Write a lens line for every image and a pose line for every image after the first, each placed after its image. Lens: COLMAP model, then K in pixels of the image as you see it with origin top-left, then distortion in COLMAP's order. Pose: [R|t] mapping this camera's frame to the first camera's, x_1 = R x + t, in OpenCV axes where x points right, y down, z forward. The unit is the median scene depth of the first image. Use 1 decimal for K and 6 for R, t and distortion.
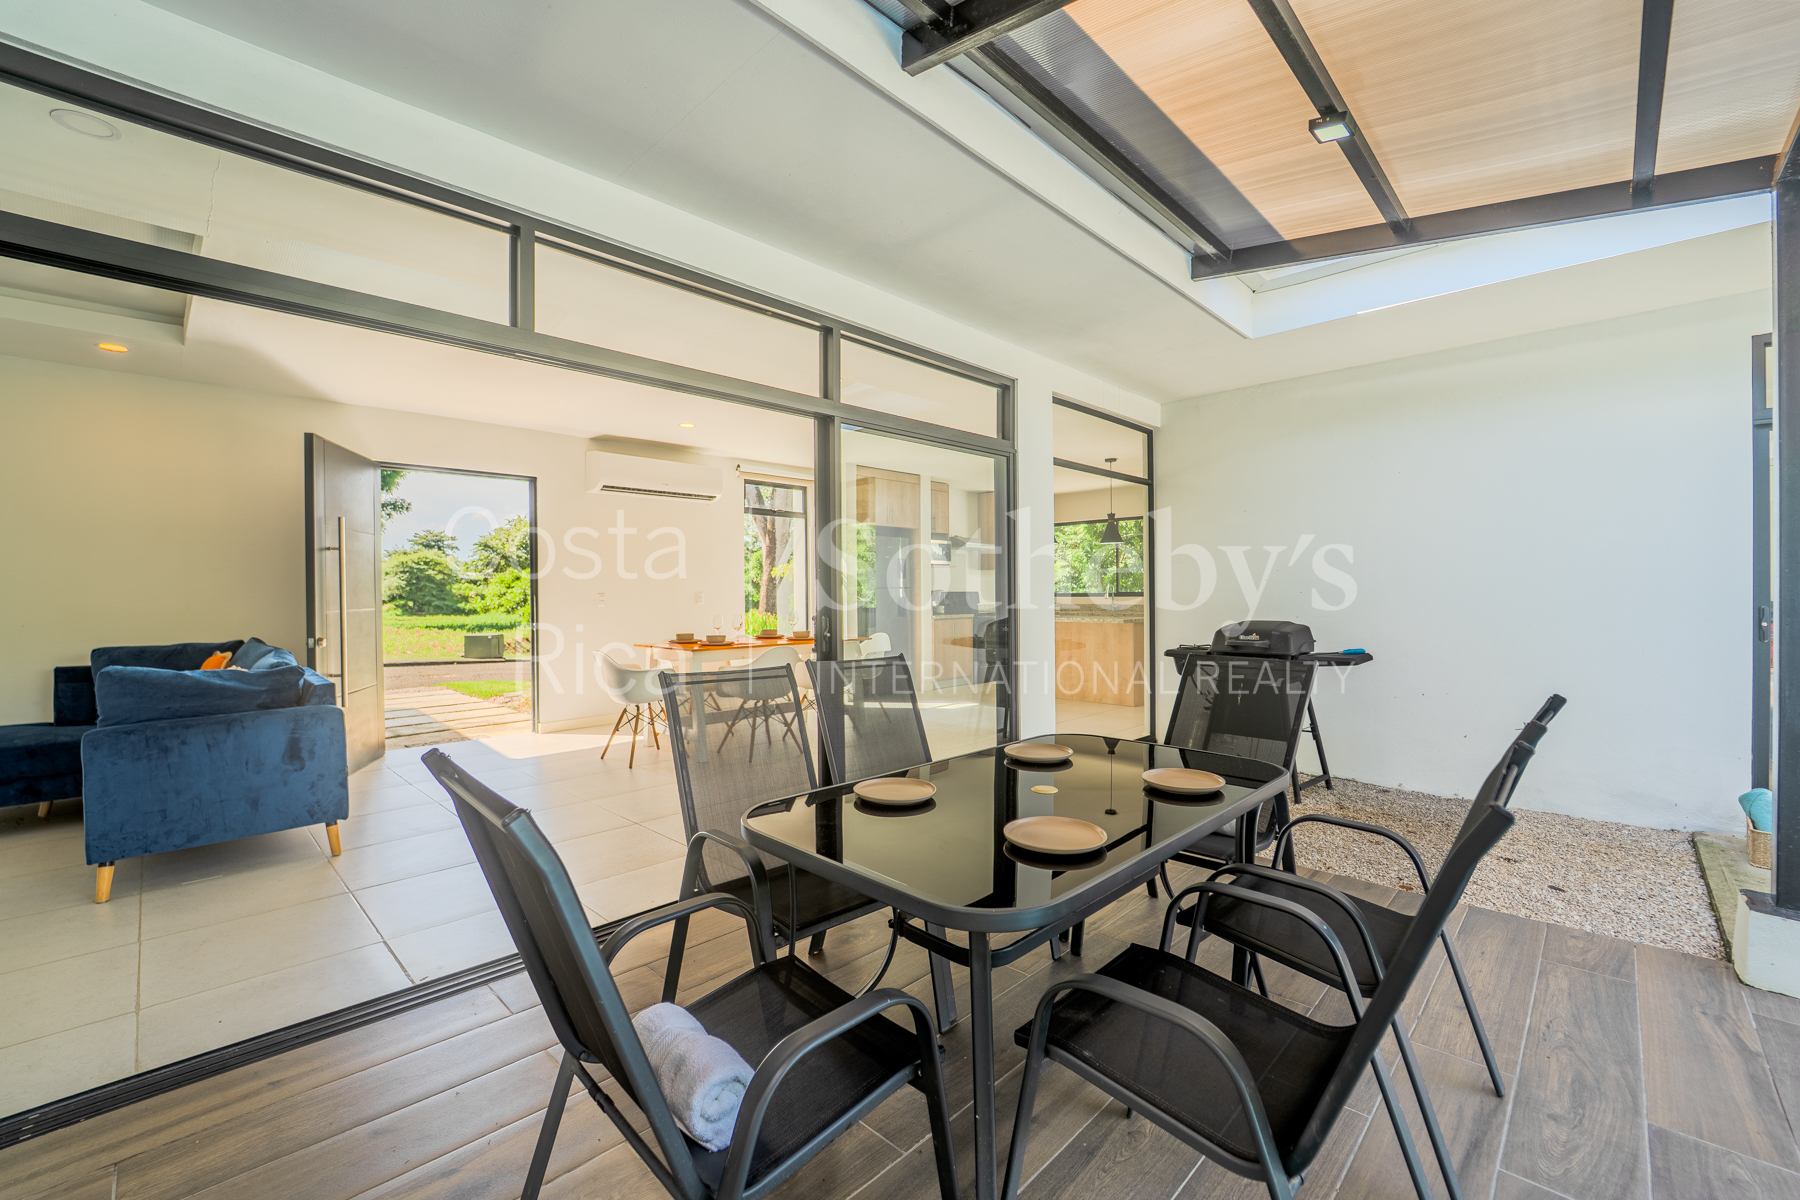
lens RADIAL K [[762.2, 0, 900.0], [0, 762.2, 600.0], [0, 0, 1]] dist [-0.022534, -0.000319]
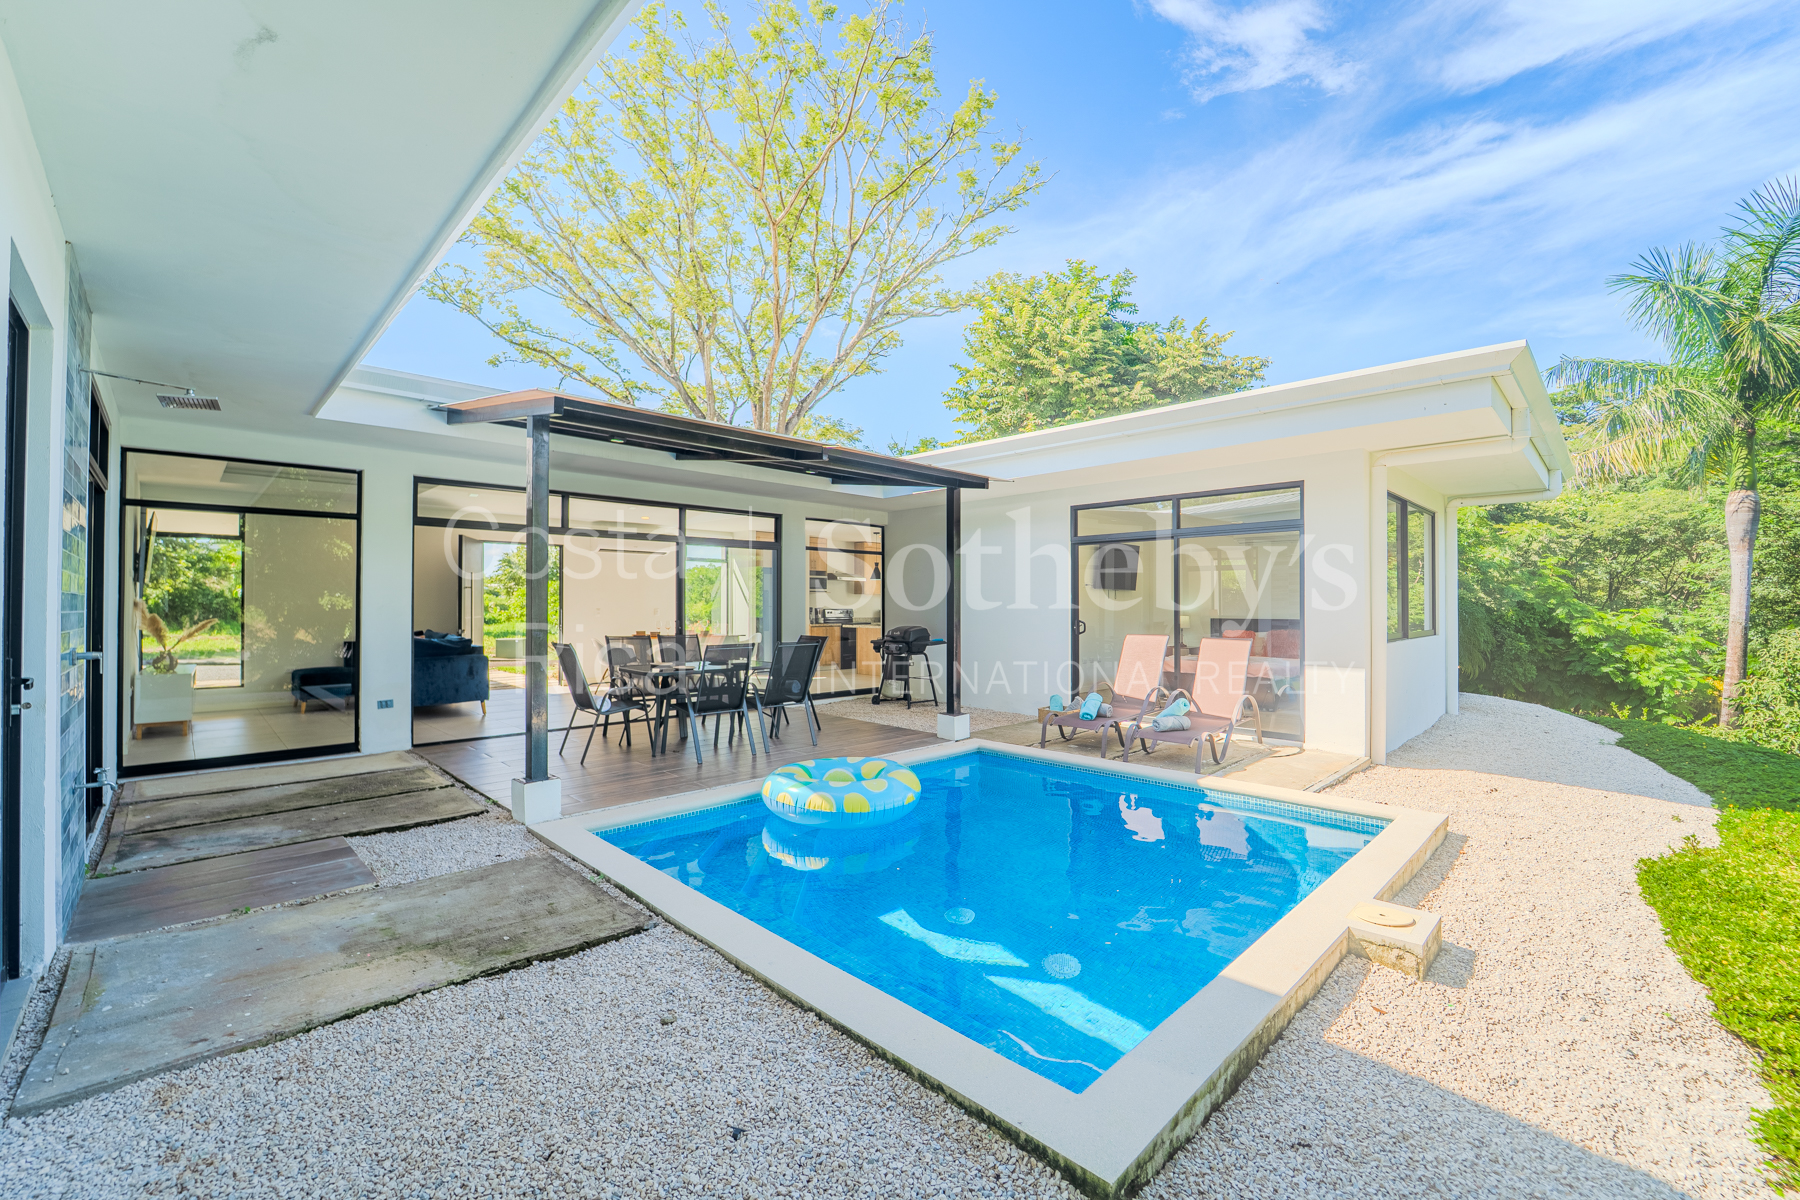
lens RADIAL K [[766.0, 0, 902.2], [0, 766.0, 593.9], [0, 0, 1]] dist [-0.024944, 0.000382]
pose [[0.999859, 0.006955, -0.015270, 0.531076], [-0.007326, 0.999676, -0.024375, -0.007744], [0.015096, 0.024484, 0.999586, -1.193192]]
